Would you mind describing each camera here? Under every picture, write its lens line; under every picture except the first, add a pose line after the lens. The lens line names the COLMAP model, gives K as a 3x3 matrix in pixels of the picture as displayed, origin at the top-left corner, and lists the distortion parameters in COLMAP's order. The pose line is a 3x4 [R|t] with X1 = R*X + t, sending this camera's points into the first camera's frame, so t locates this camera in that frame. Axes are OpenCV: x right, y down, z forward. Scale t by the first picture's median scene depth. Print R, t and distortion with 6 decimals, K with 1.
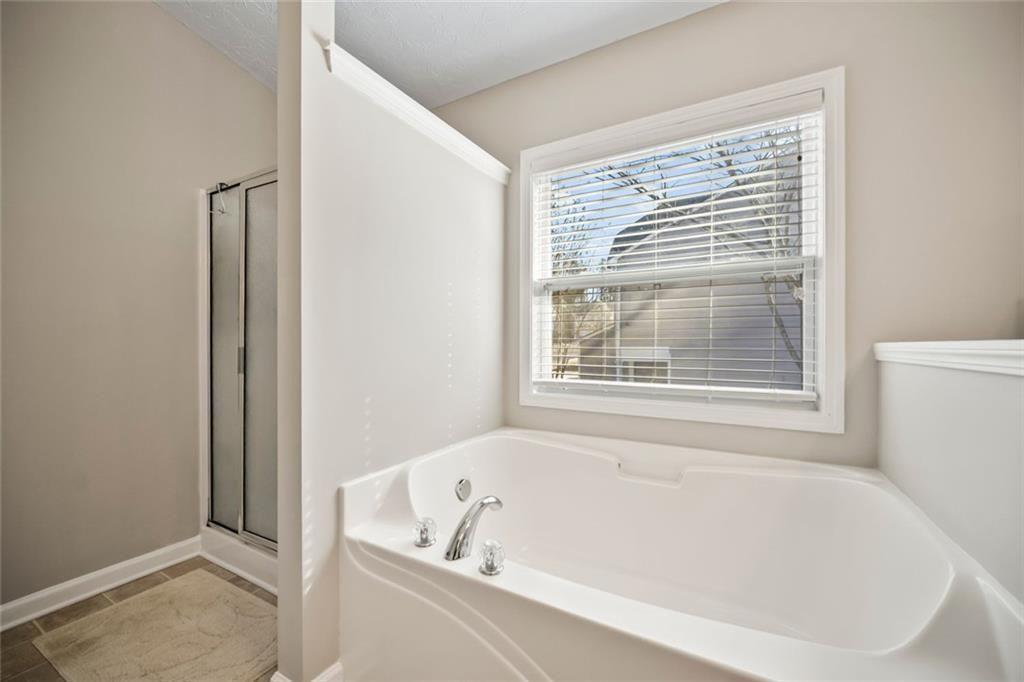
lens RADIAL K [[404.1, 0, 510.4], [0, 404.1, 341.7], [0, 0, 1]] dist [-0.001074, 0.000044]
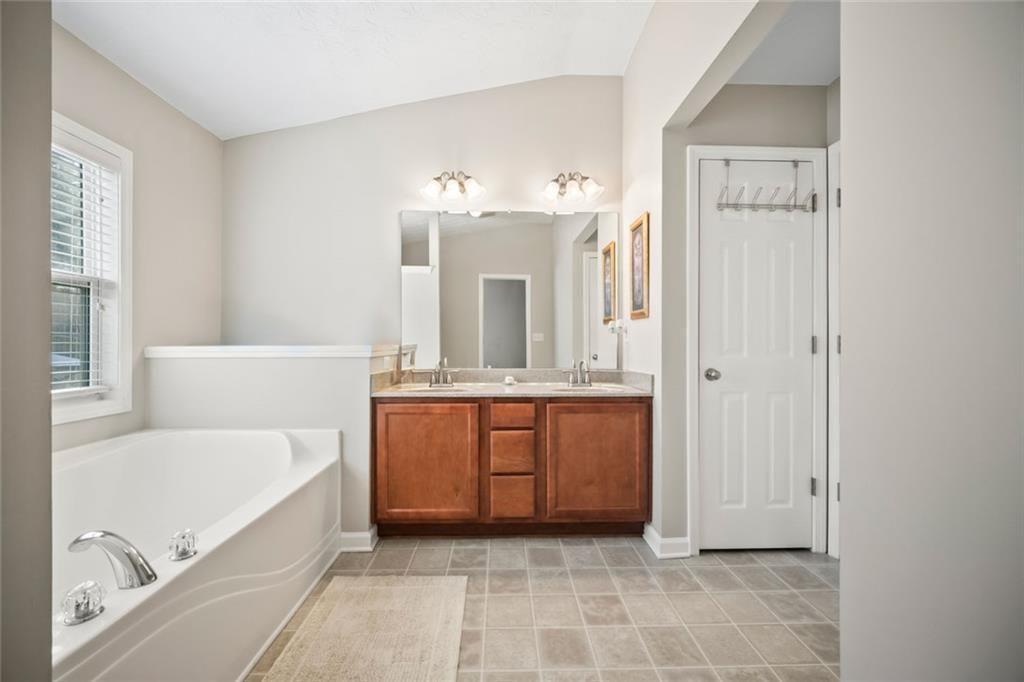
lens RADIAL K [[404.1, 0, 510.3], [0, 404.1, 344.6], [0, 0, 1]] dist [-0.001074, 0.000044]
pose [[-0.538399, 0.003583, 0.842683, -1.058803], [-0.001507, 0.999985, -0.005215, 0.000355], [-0.842689, -0.004078, -0.538385, 0.621911]]
